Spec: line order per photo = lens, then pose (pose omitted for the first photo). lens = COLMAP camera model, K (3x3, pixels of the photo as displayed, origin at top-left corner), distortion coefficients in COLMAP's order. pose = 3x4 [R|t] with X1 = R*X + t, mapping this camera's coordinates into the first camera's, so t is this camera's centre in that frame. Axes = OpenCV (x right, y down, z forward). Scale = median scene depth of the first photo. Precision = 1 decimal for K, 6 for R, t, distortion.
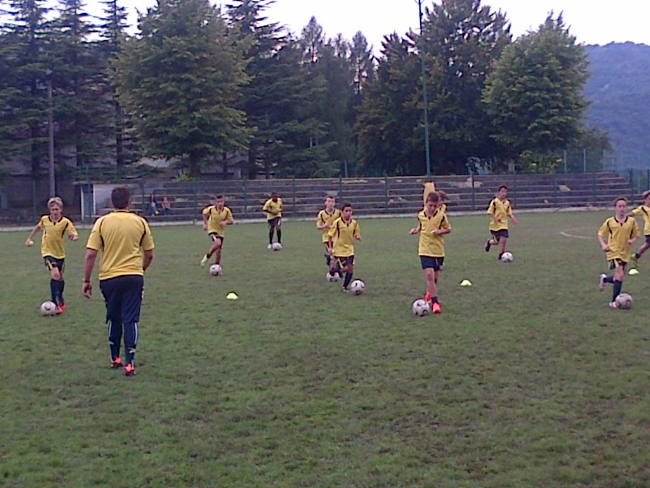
lens RADIAL K [[932.1, 0, 325.2], [0, 932.1, 243.7], [0, 0, 1]] dist [0.051578, 0.000000]
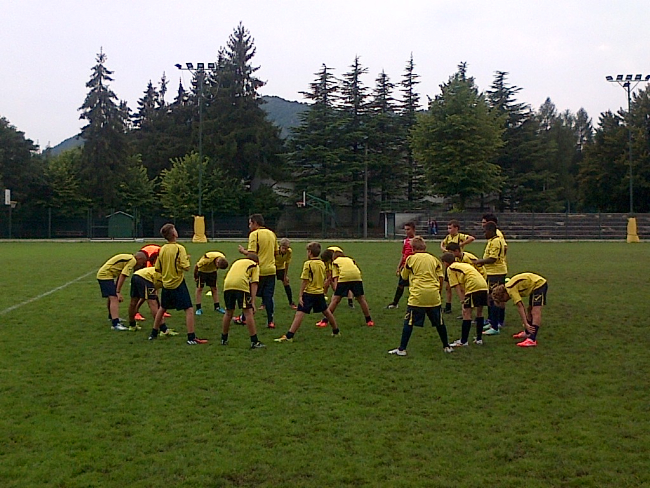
lens RADIAL K [[932.1, 0, 325.0], [0, 932.1, 244.8], [0, 0, 1]] dist [0.051578, 0.000000]
pose [[0.978407, 0.033551, -0.203946, -0.049542], [-0.040922, 0.998649, -0.032032, 0.037614], [0.202596, 0.039686, 0.978458, -0.455835]]
